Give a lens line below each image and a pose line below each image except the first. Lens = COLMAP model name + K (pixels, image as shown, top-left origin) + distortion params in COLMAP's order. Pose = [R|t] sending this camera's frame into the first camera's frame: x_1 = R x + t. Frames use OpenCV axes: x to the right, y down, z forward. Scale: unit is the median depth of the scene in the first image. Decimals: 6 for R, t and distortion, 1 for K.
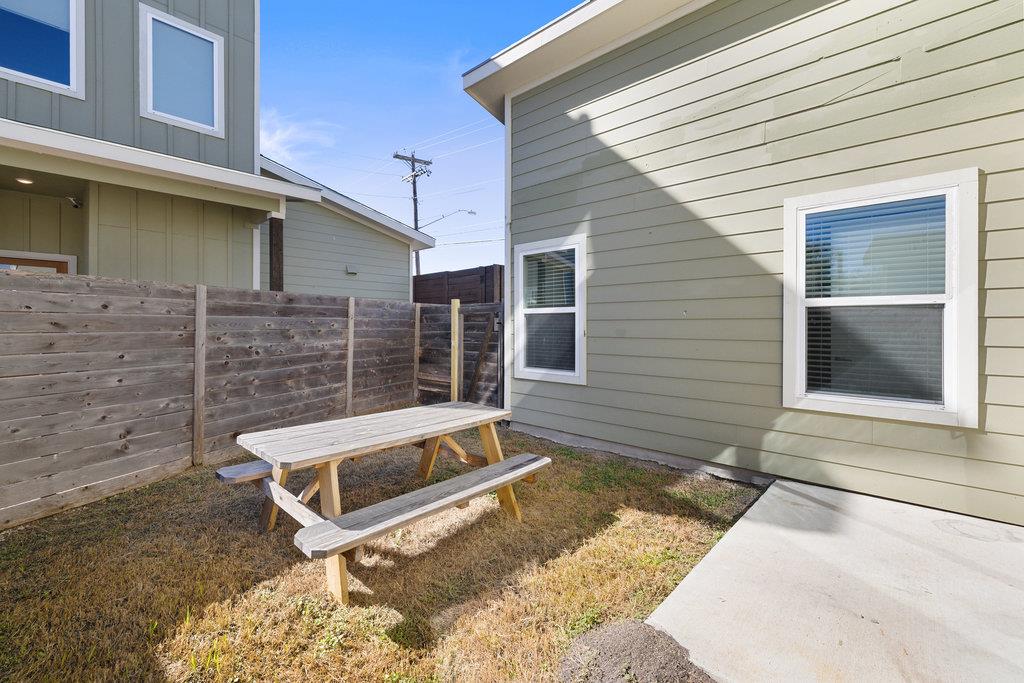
lens RADIAL K [[433.5, 0, 493.3], [0, 433.5, 328.1], [0, 0, 1]] dist [-0.000393, 0.001030]
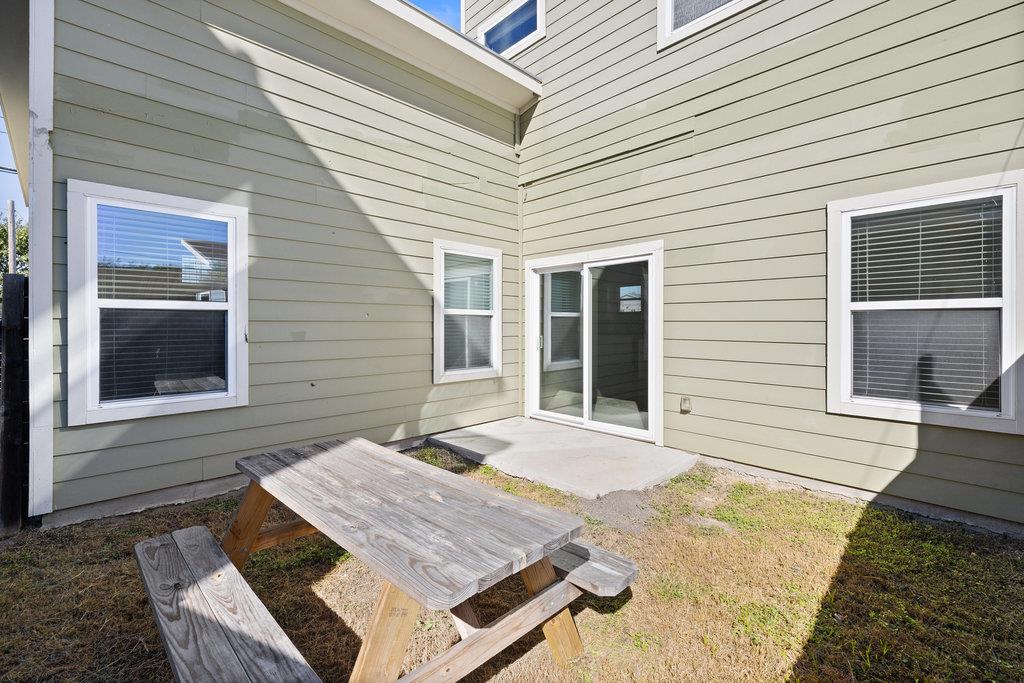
lens RADIAL K [[433.5, 0, 504.2], [0, 433.5, 328.8], [0, 0, 1]] dist [-0.000393, 0.001030]
pose [[0.043962, -0.005917, 0.999016, -0.583198], [0.010517, 0.999930, 0.005460, -0.003644], [-0.998978, 0.010267, 0.044021, 0.558385]]
